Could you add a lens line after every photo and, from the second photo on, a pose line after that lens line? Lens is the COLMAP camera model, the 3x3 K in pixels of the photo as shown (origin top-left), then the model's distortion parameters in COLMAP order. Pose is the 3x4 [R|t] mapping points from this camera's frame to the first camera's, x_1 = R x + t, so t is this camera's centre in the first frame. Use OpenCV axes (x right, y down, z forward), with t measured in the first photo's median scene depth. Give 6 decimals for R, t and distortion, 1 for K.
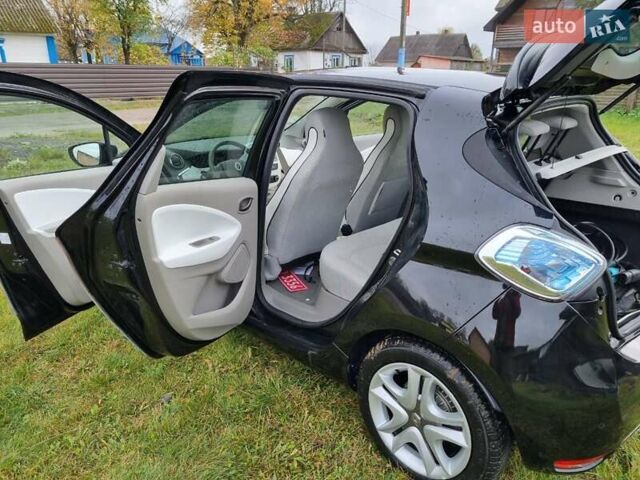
lens RADIAL K [[476.4, 0, 320.0], [0, 476.4, 250.0], [0, 0, 1]] dist [0.070449, -0.076994]
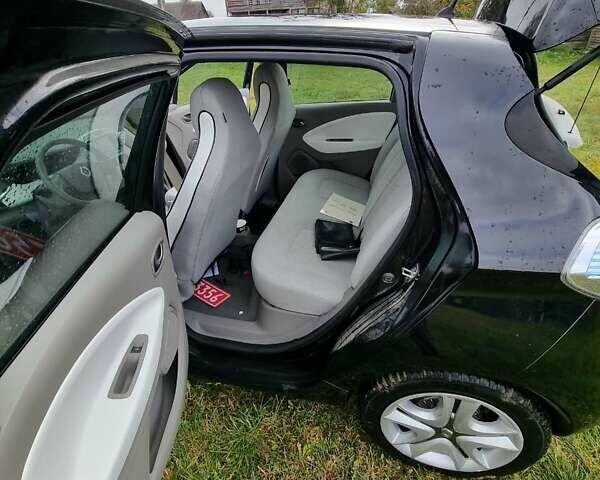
lens RADIAL K [[325.0, 0, 294.6], [0, 325.0, 242.7], [0, 0, 1]] dist [-0.002484, -0.000231]
pose [[0.875467, -0.301559, 0.377649, -0.153497], [0.214213, 0.942615, 0.256103, -0.182286], [-0.433208, -0.143313, 0.889827, 0.531475]]
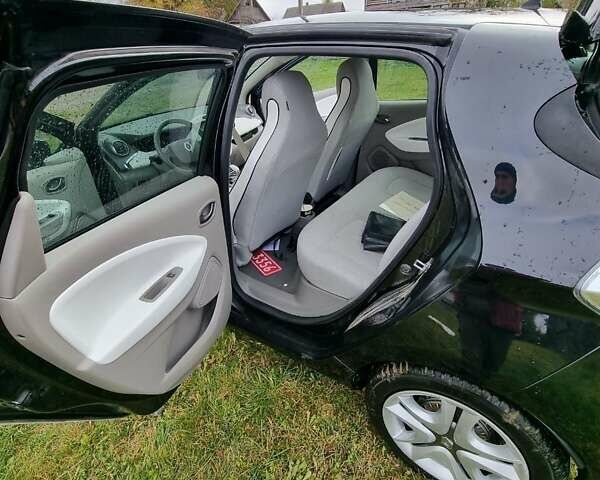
lens RADIAL K [[325.0, 0, 294.6], [0, 325.0, 242.7], [0, 0, 1]] dist [-0.002484, -0.000231]
pose [[0.985884, -0.139928, 0.091939, -0.068682], [0.118481, 0.971052, 0.207412, -0.139354], [-0.118301, -0.193591, 0.973924, 0.443764]]
